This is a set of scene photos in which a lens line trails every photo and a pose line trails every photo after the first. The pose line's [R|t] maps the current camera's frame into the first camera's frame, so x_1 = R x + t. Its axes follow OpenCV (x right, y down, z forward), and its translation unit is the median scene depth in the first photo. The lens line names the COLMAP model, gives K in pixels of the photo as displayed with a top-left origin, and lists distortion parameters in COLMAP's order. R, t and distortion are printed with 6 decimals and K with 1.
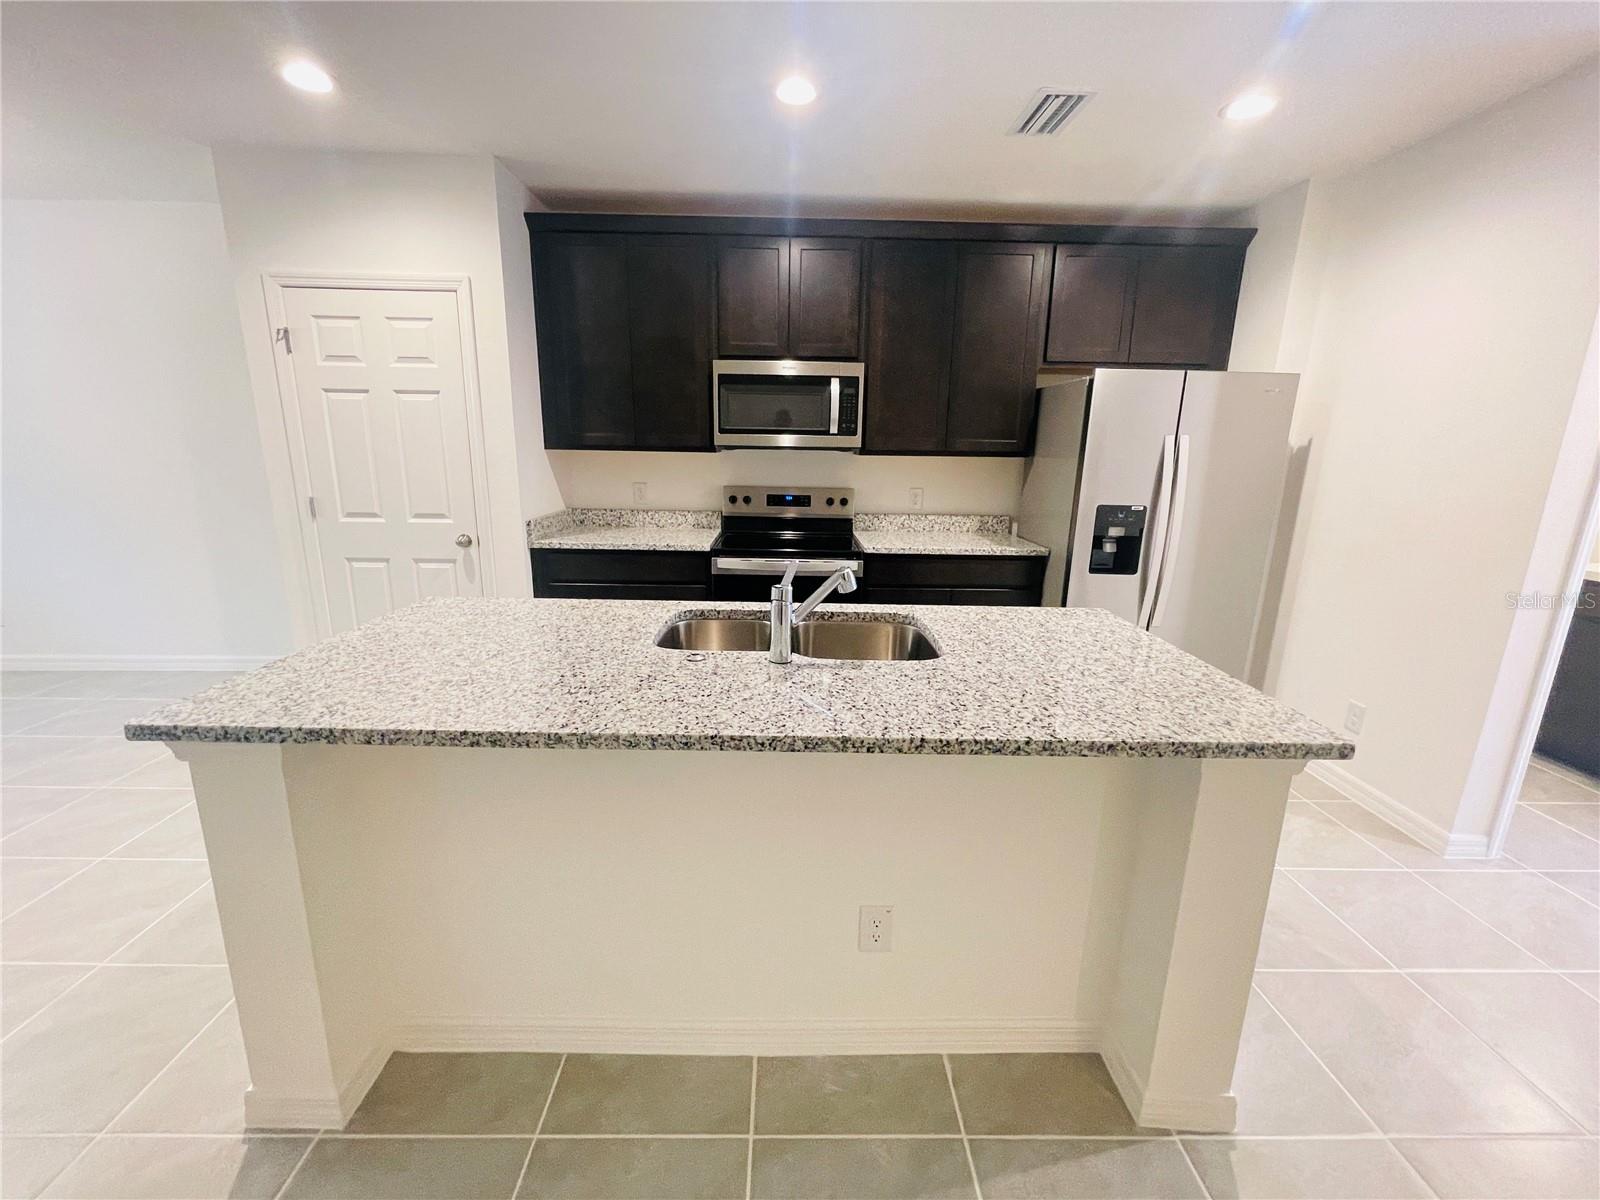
lens RADIAL K [[649.9, 0, 794.1], [0, 649.9, 596.4], [0, 0, 1]] dist [0.001523, 0.000104]
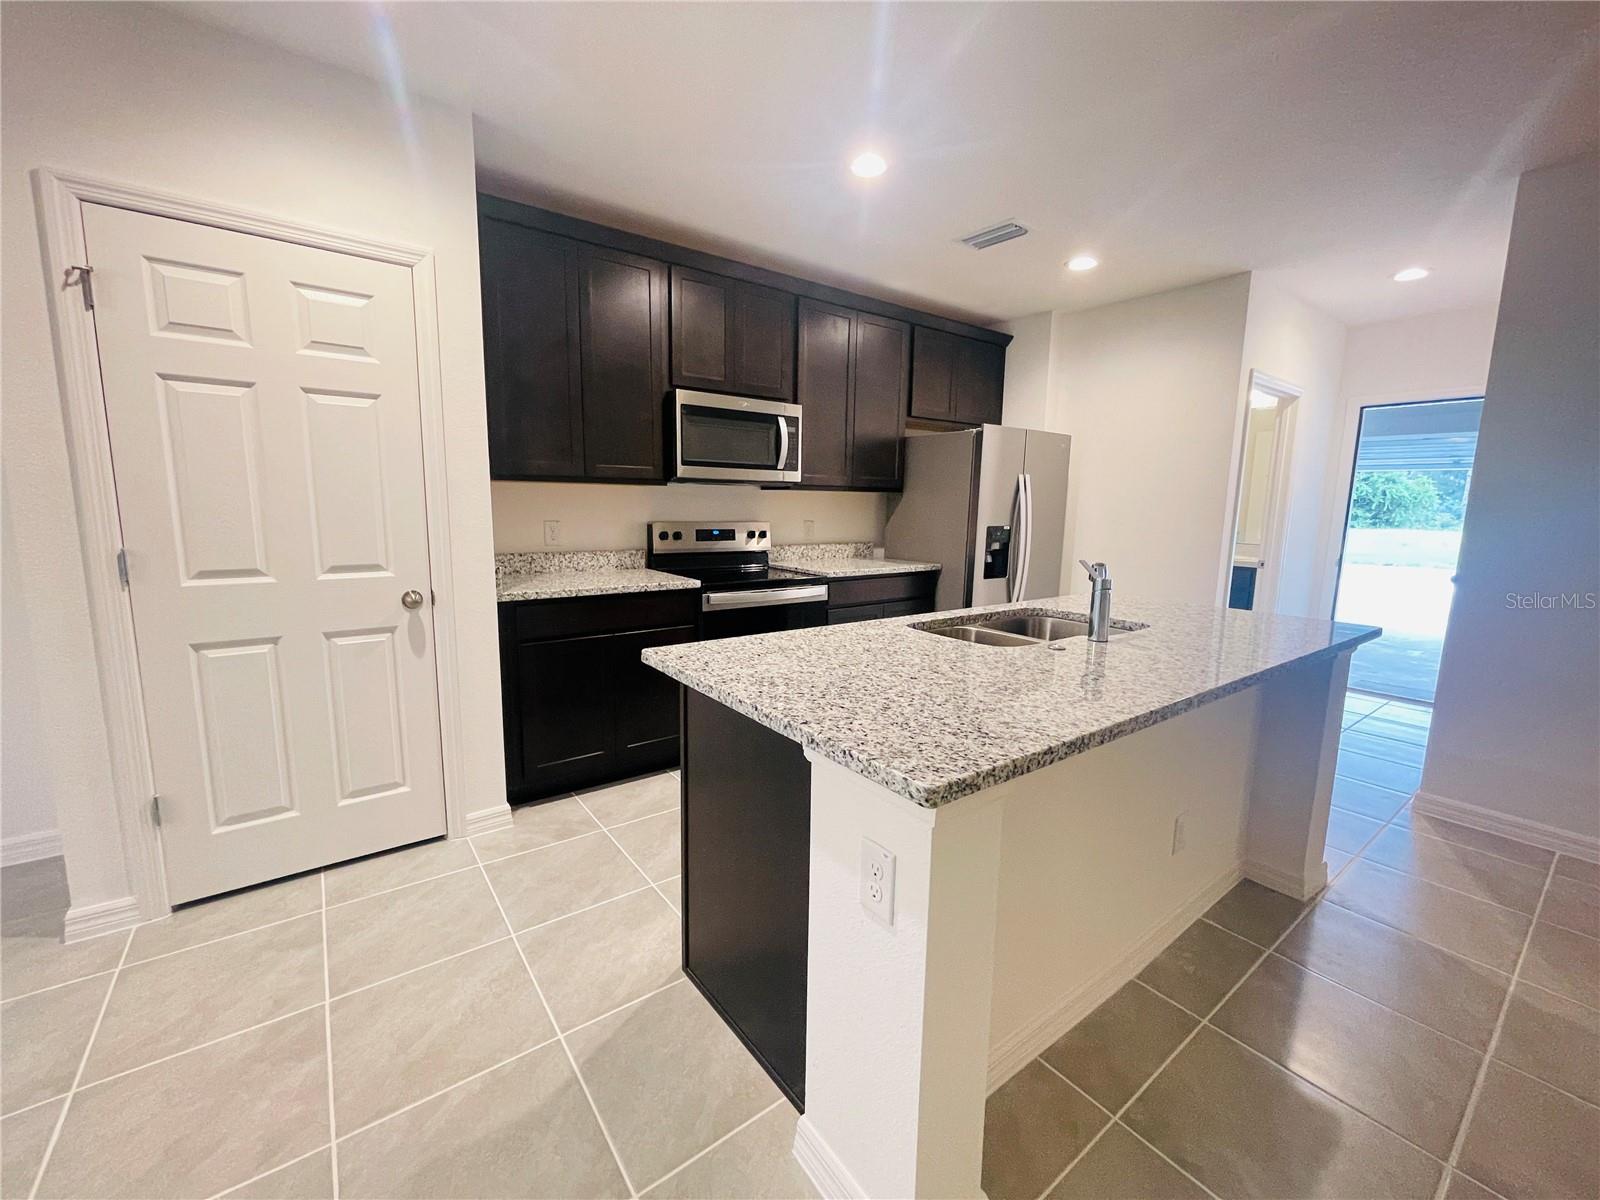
lens RADIAL K [[647.8, 0, 789.5], [0, 647.8, 598.8], [0, 0, 1]] dist [0.002866, 0.000125]
pose [[0.810263, -0.091028, 0.578955, -0.571375], [0.131921, 0.990841, -0.028839, -0.009217], [-0.571027, 0.099743, 0.814850, 0.161369]]
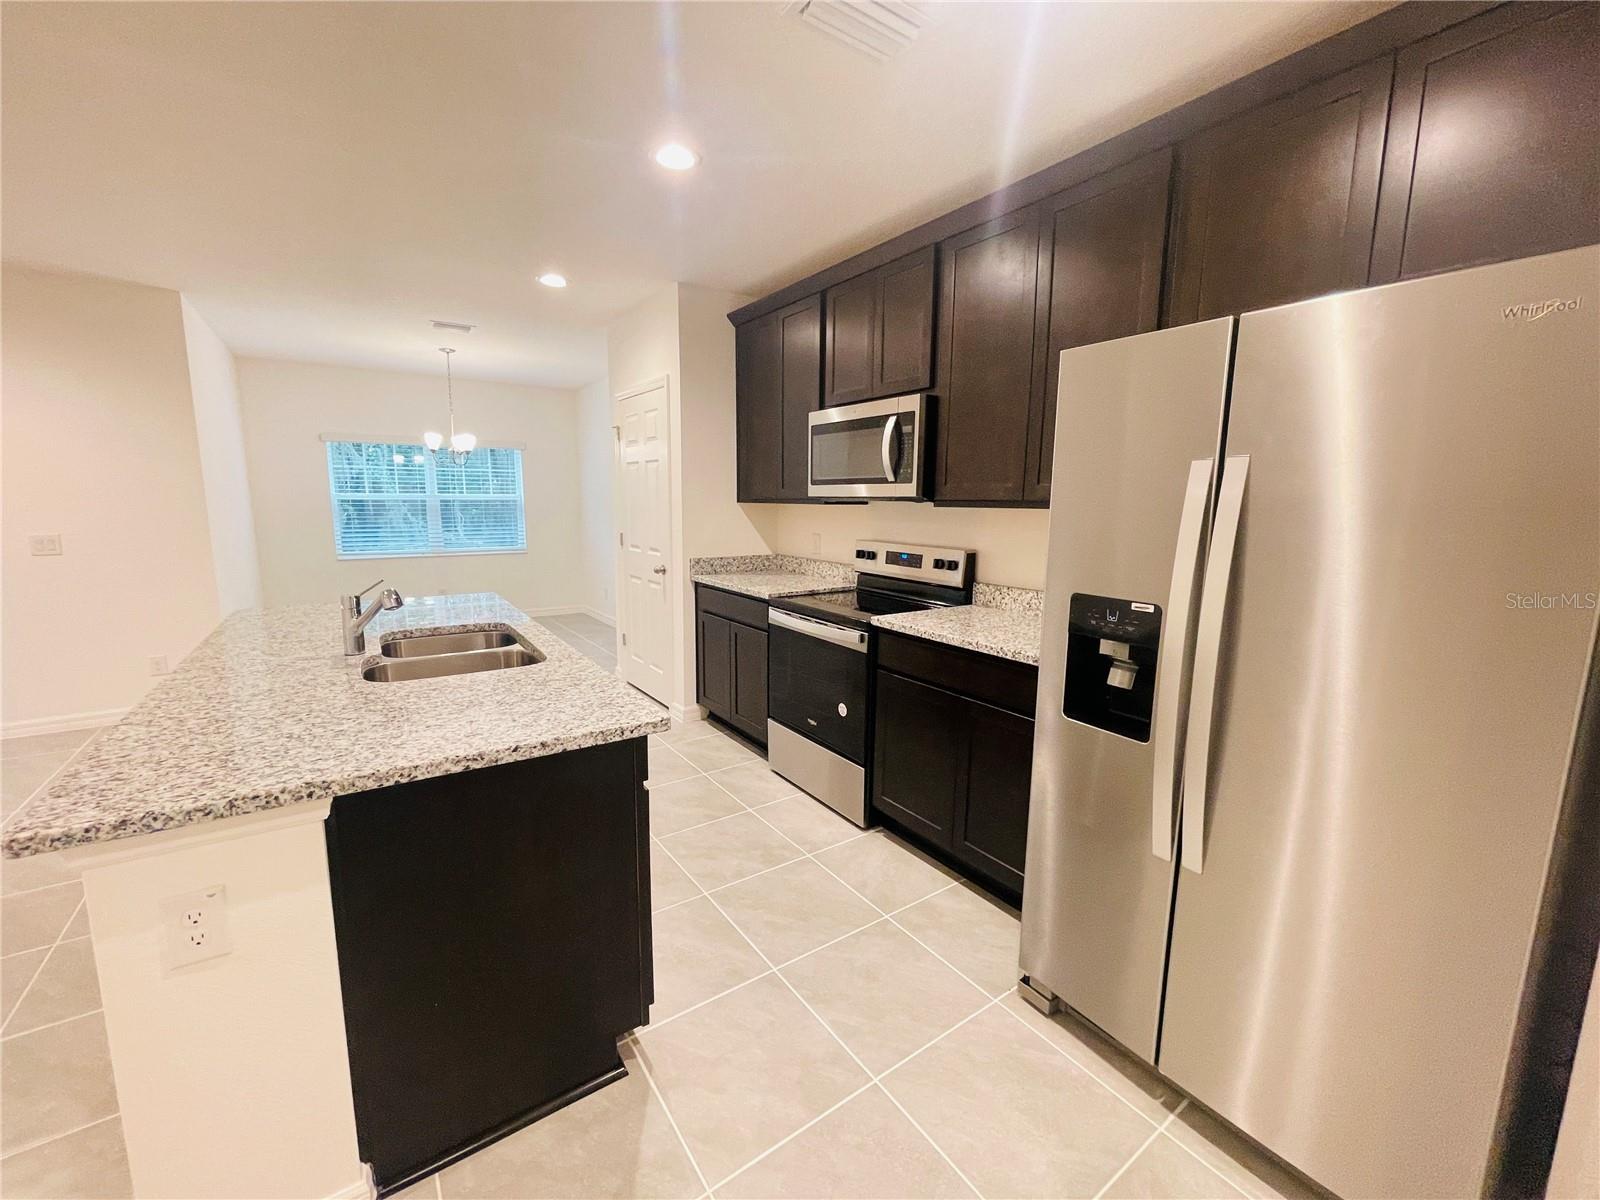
lens RADIAL K [[647.8, 0, 789.5], [0, 647.8, 598.8], [0, 0, 1]] dist [0.002866, 0.000125]
pose [[0.556795, 0.116258, -0.822474, 0.712821], [-0.191212, 0.981505, 0.009292, -0.086896], [0.808342, 0.152093, 0.568727, 0.456273]]
